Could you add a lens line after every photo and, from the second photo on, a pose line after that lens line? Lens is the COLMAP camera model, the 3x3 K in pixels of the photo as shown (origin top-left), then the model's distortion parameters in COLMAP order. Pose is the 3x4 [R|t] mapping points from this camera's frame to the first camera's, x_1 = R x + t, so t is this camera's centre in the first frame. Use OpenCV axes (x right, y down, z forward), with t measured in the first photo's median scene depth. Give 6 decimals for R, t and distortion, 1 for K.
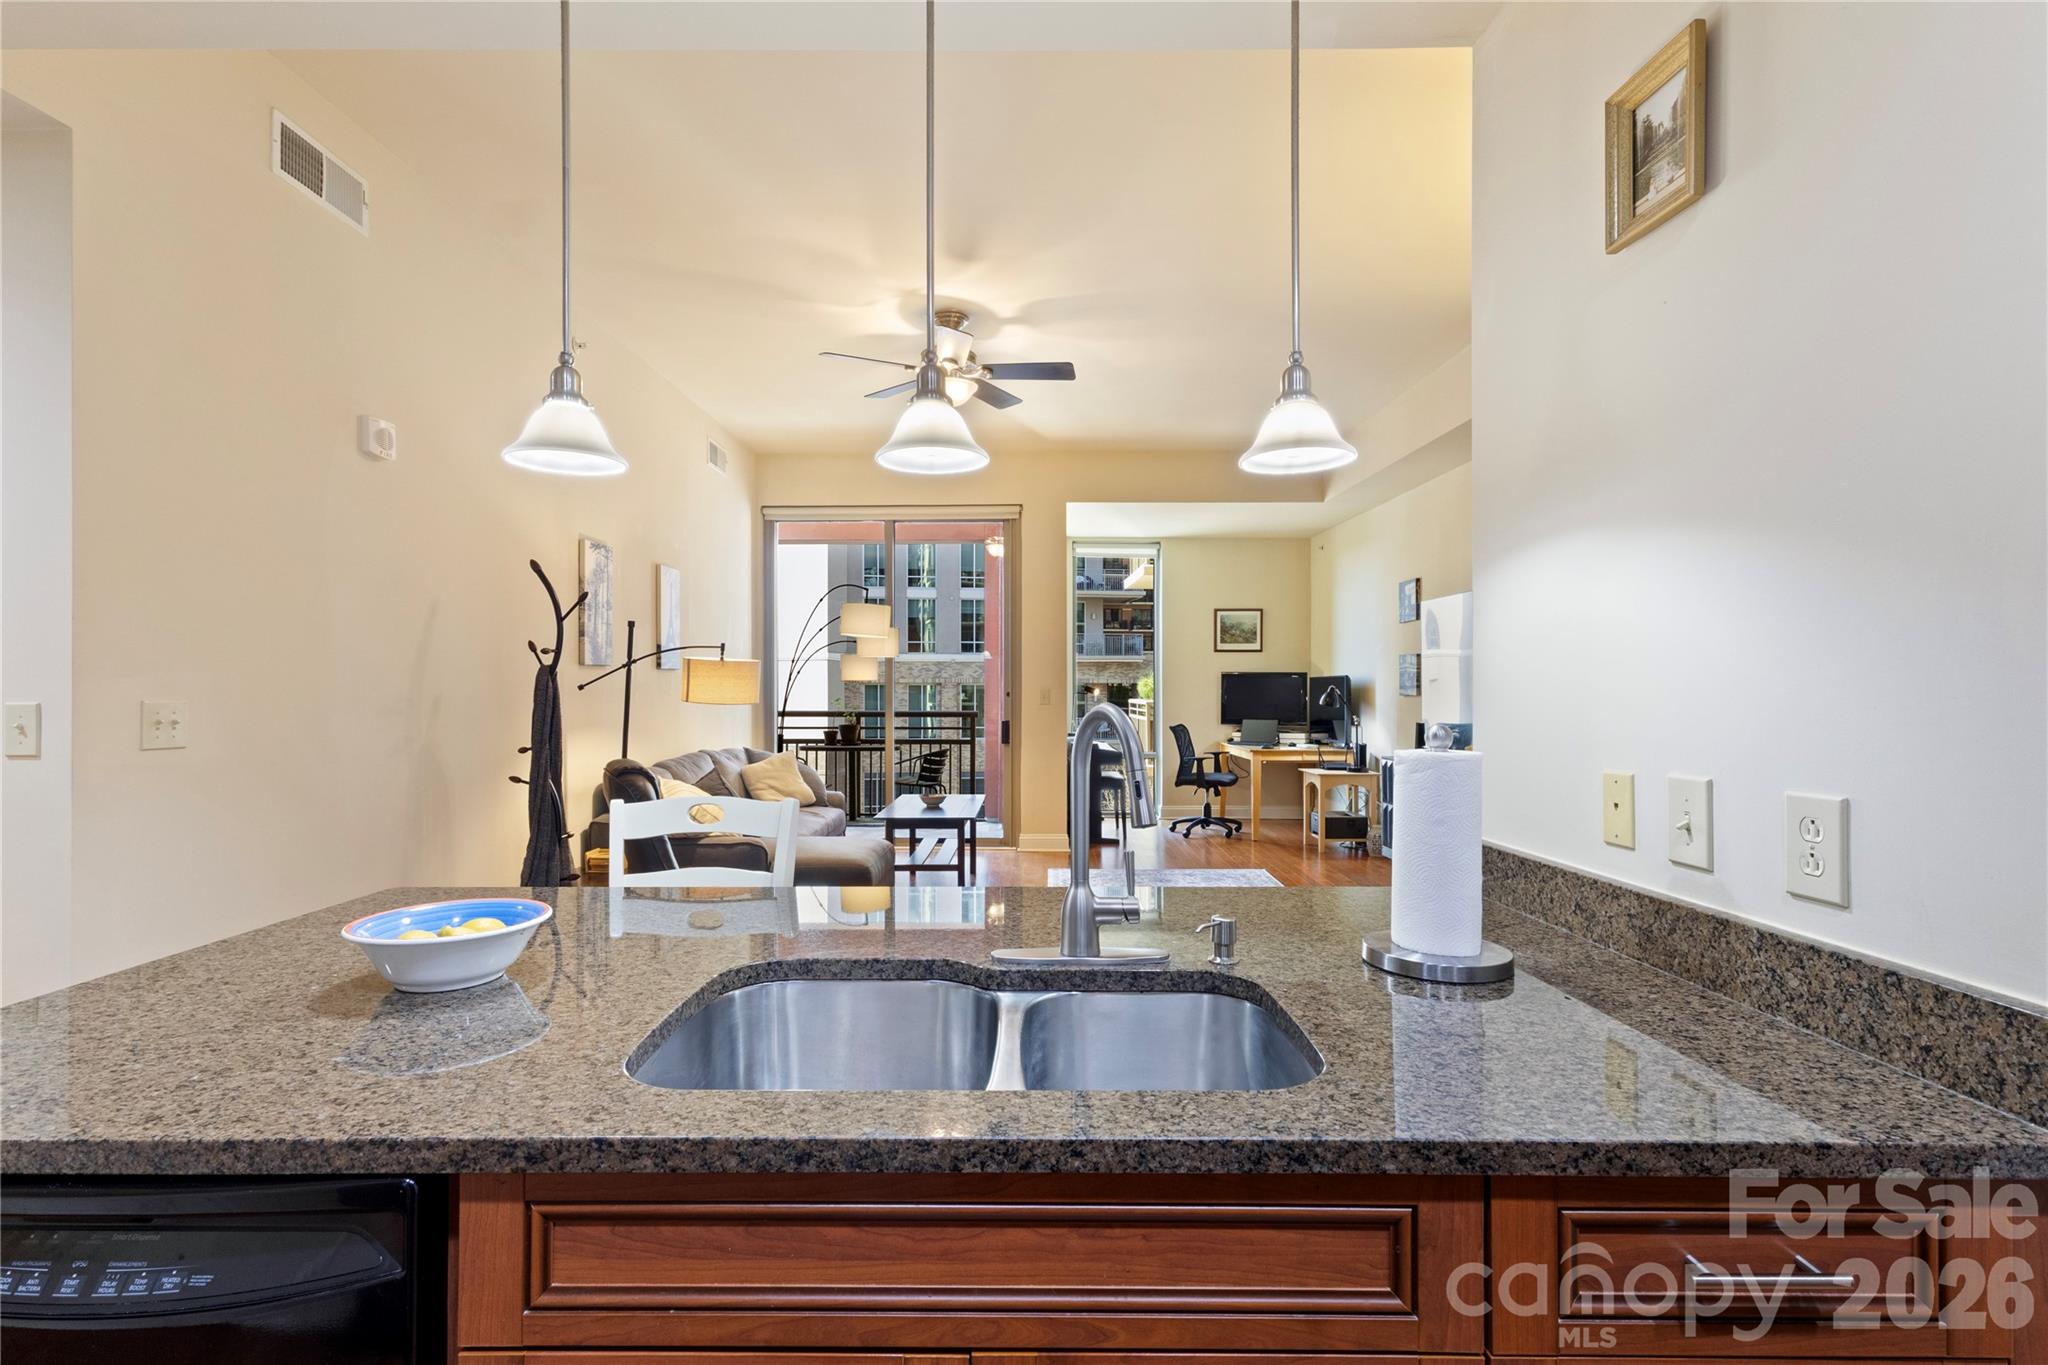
lens RADIAL K [[963.2, 0, 1017.1], [0, 963.2, 682.1], [0, 0, 1]] dist [0.007806, -0.000834]
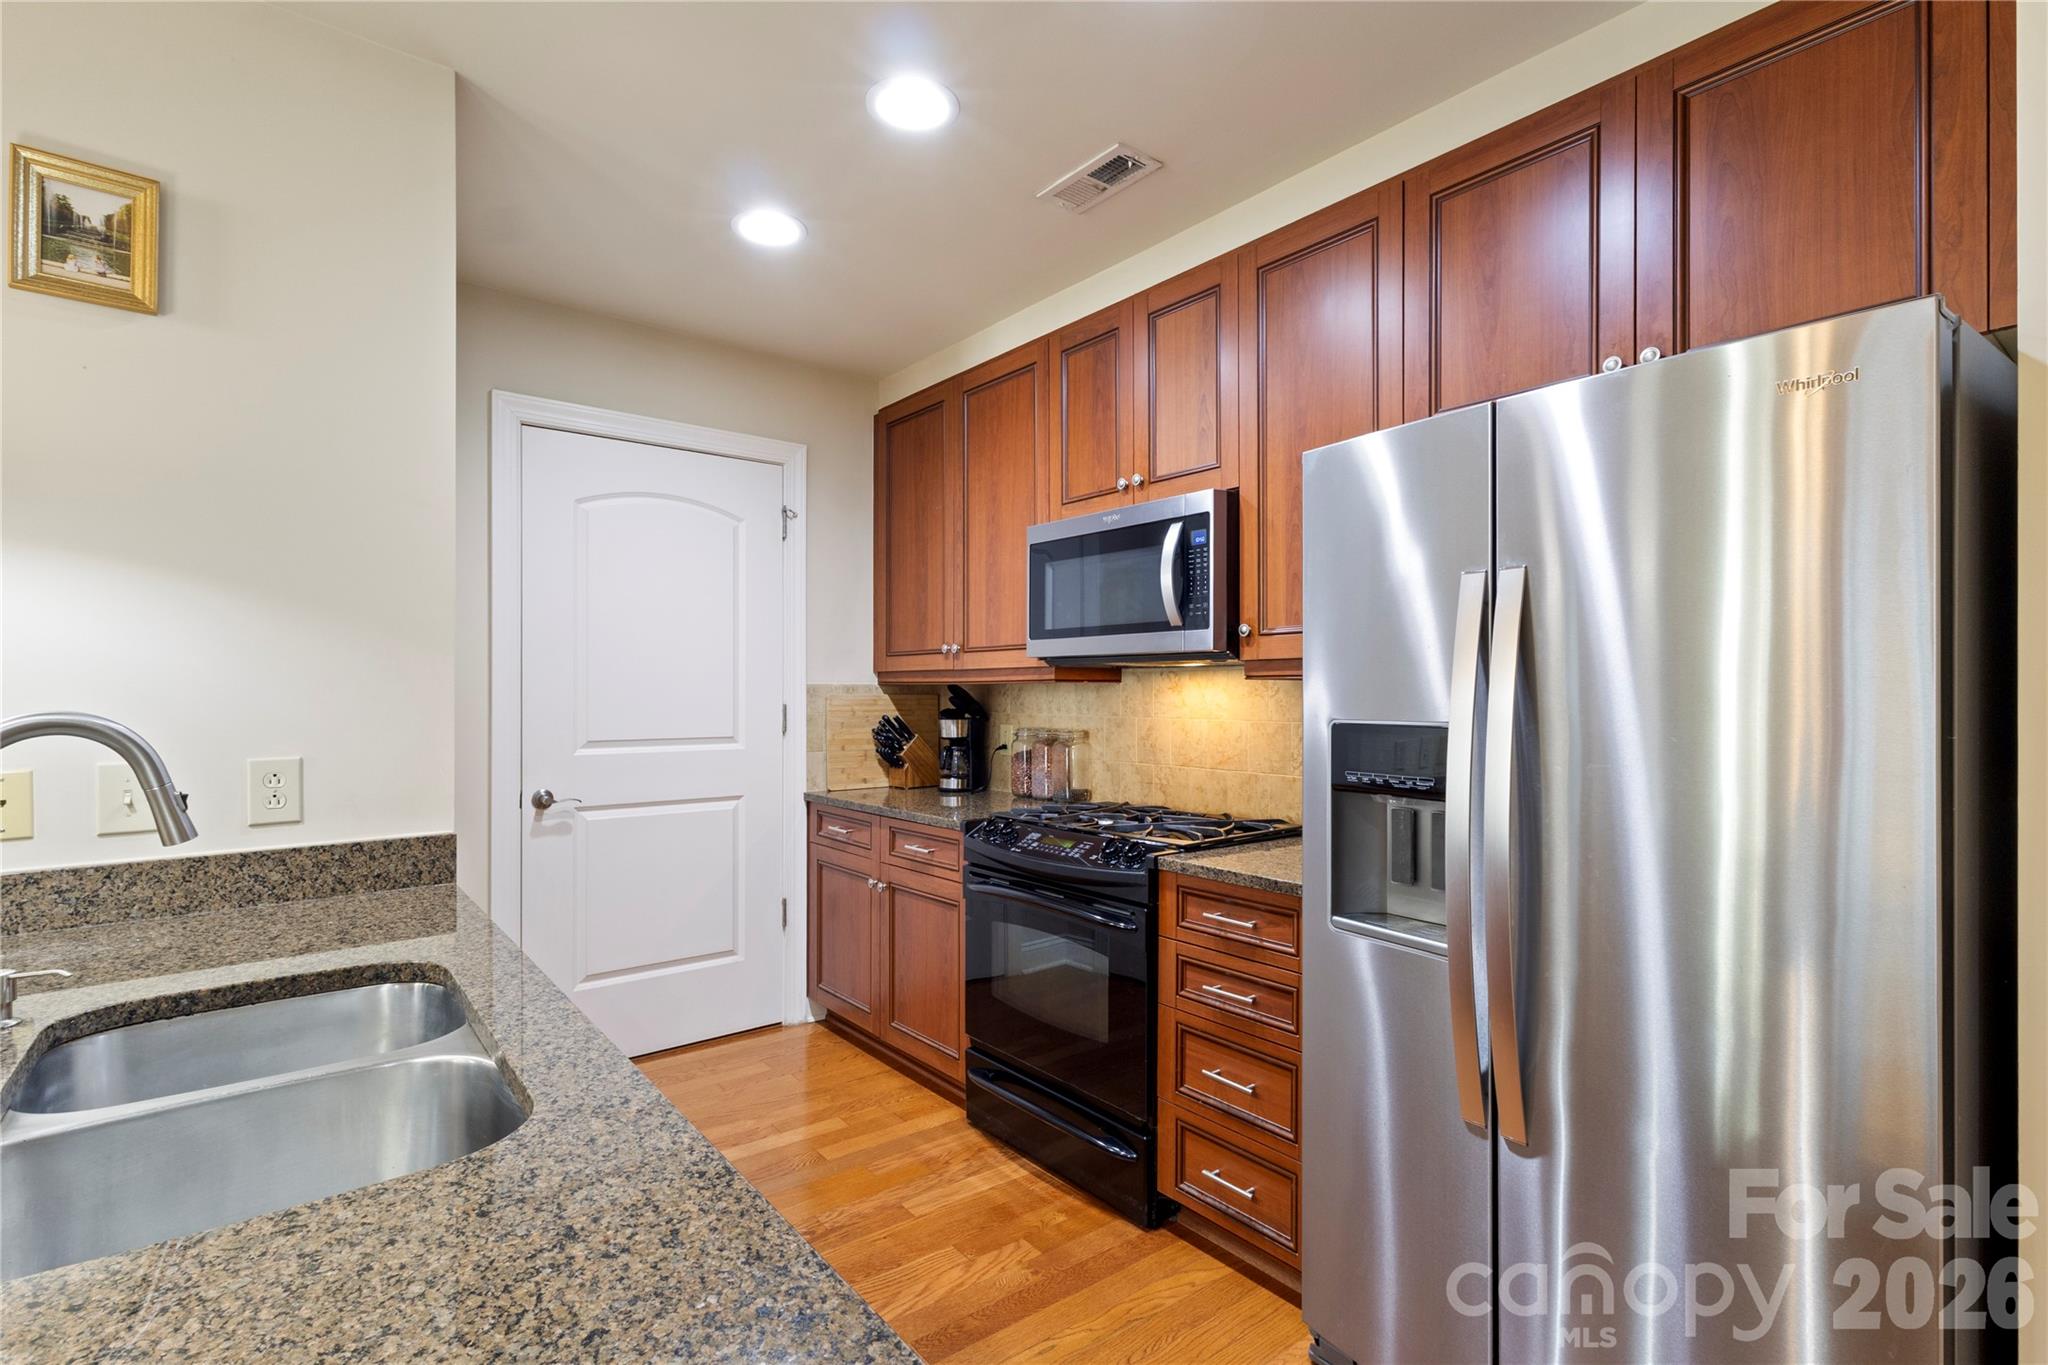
lens RADIAL K [[963.0, 0, 1019.5], [0, 963.0, 689.3], [0, 0, 1]] dist [0.006729, 0.000410]
pose [[-0.623188, 0.003263, 0.782065, -0.301389], [-0.002014, 0.999981, -0.005777, 0.002242], [-0.782069, -0.005175, -0.623170, 0.259876]]
